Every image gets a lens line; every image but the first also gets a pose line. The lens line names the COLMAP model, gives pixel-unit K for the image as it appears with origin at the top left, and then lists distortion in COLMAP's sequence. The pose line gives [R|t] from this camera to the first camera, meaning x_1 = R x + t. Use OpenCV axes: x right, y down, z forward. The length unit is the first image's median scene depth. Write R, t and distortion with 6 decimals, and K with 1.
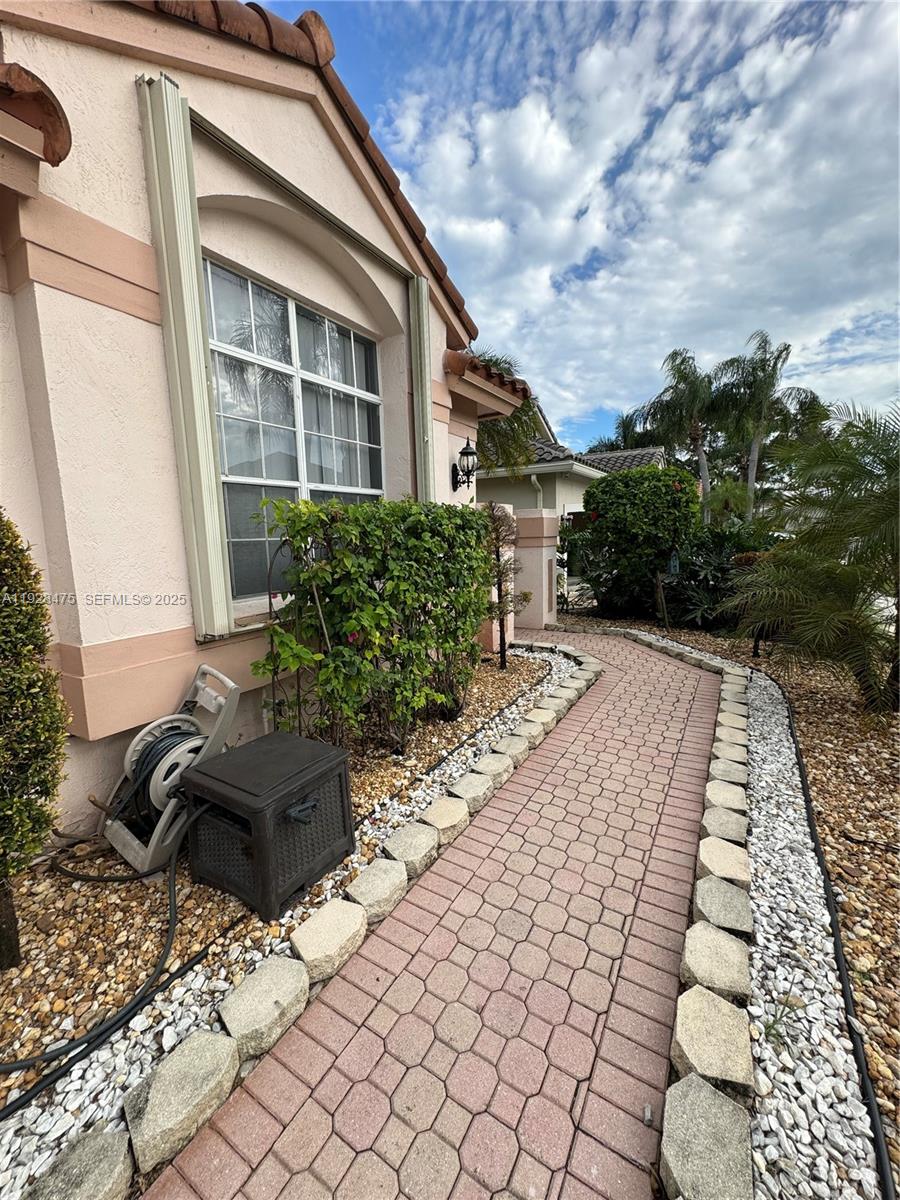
lens RADIAL K [[478.9, 0, 456.1], [0, 478.9, 594.1], [0, 0, 1]] dist [-0.001729, 0.001203]
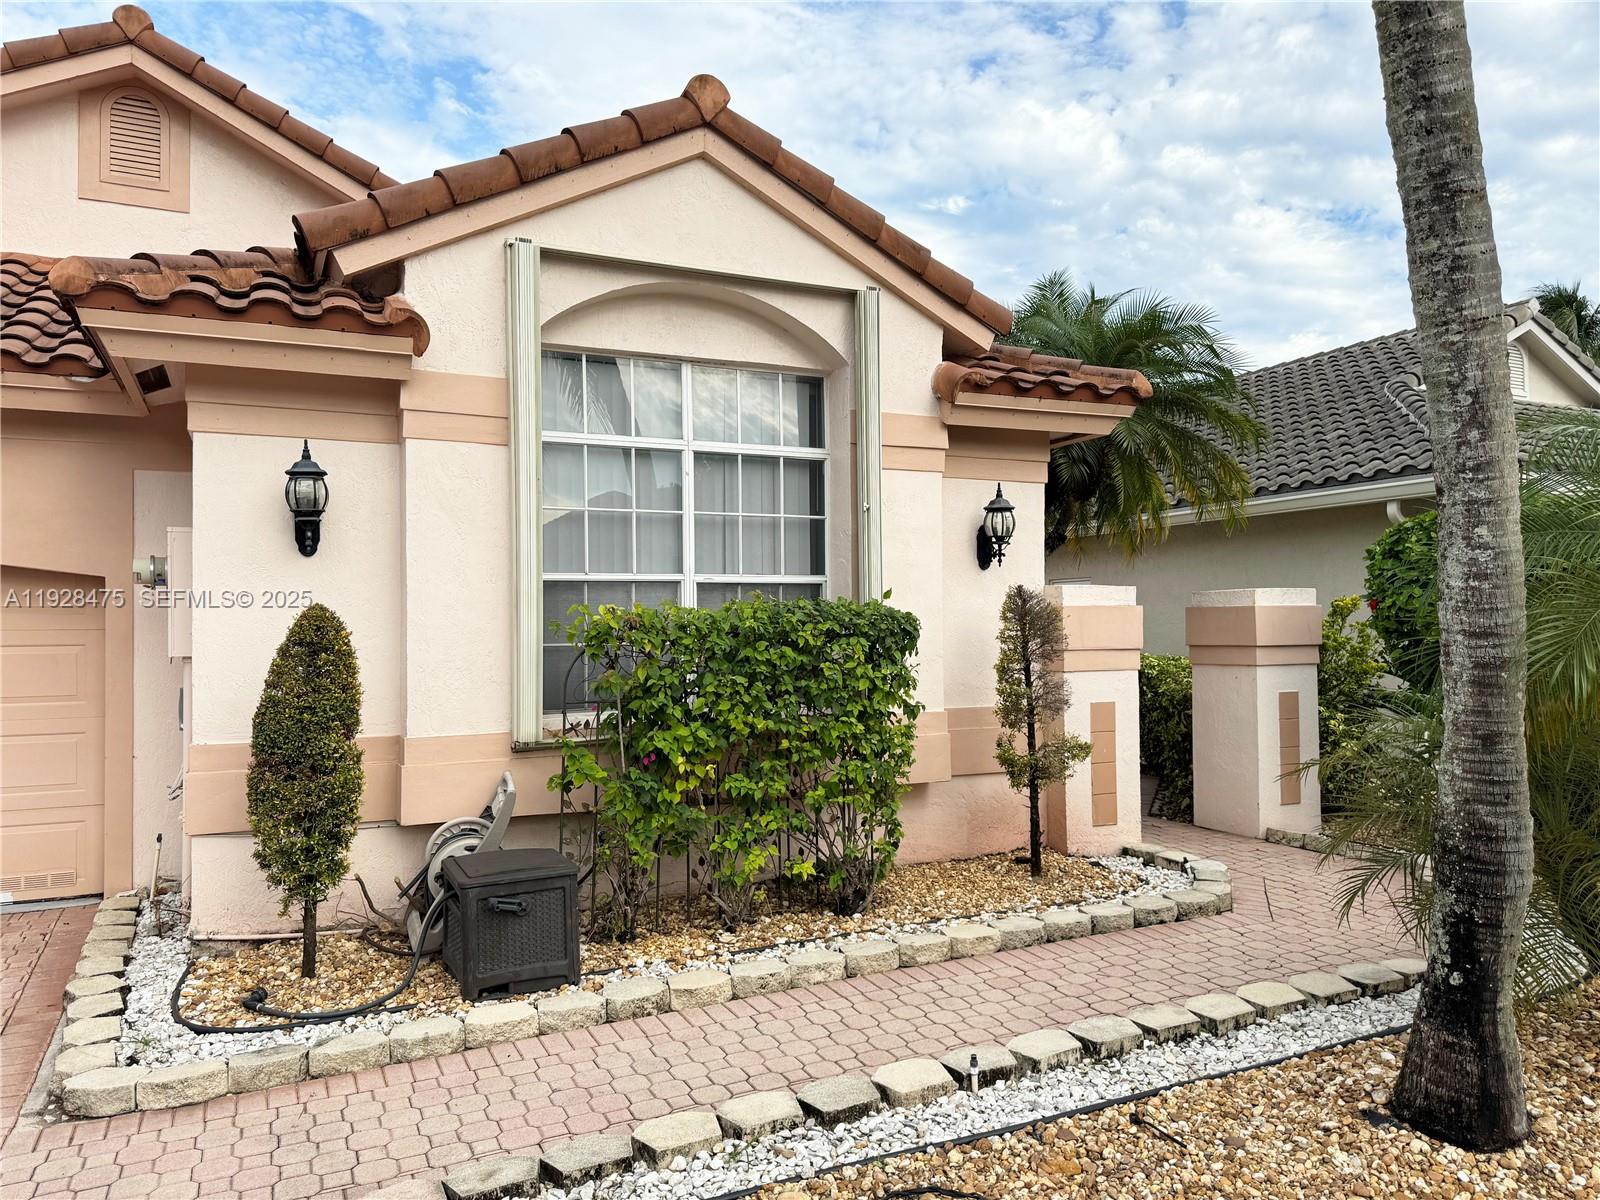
lens RADIAL K [[1115.8, 0, 813.2], [0, 1115.8, 598.9], [0, 0, 1]] dist [0.034929, -0.020169]
pose [[0.838302, 0.004615, -0.545186, 0.930861], [-0.081053, 0.989907, -0.116251, 0.008502], [0.539147, 0.141642, 0.830216, -0.462314]]
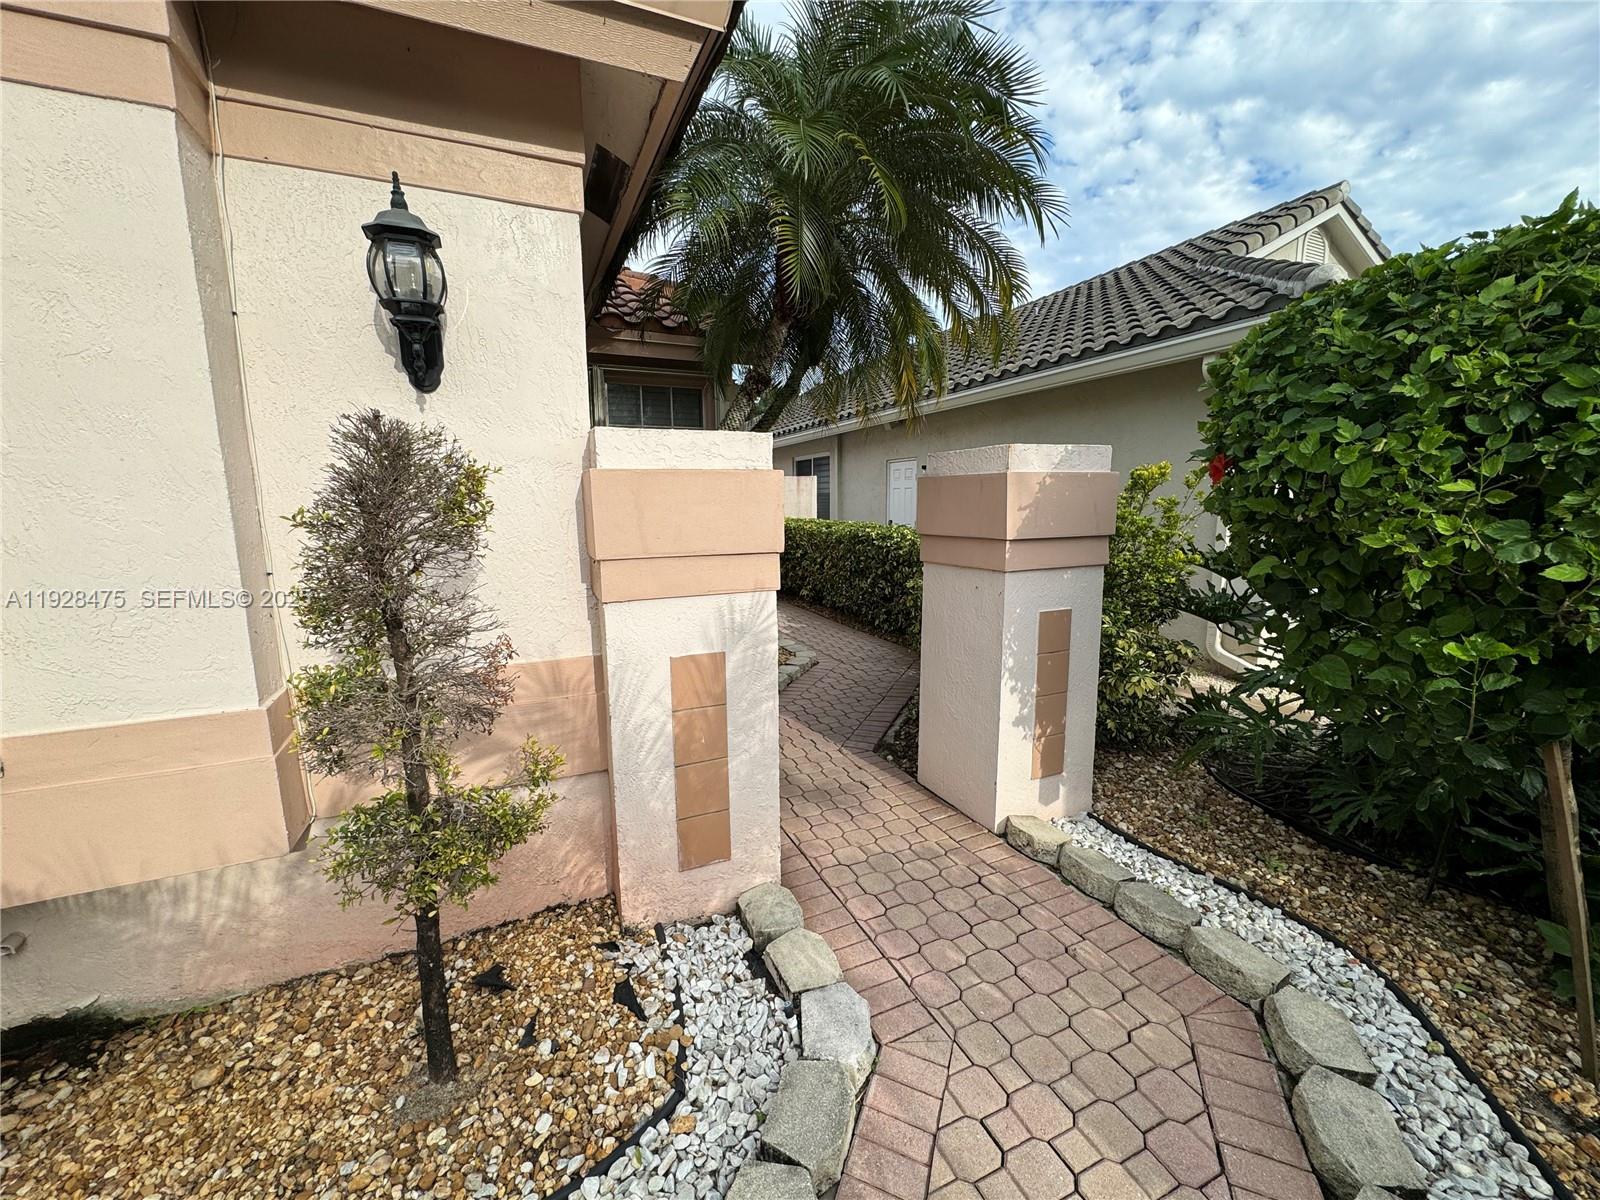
lens RADIAL K [[638.6, 0, 796.3], [0, 638.6, 593.8], [0, 0, 1]] dist [-0.001729, 0.001203]
pose [[0.819879, 0.100321, -0.563679, 0.656549], [-0.082200, 0.994955, 0.057517, -0.213058], [0.566606, -0.000823, 0.823989, 1.298756]]
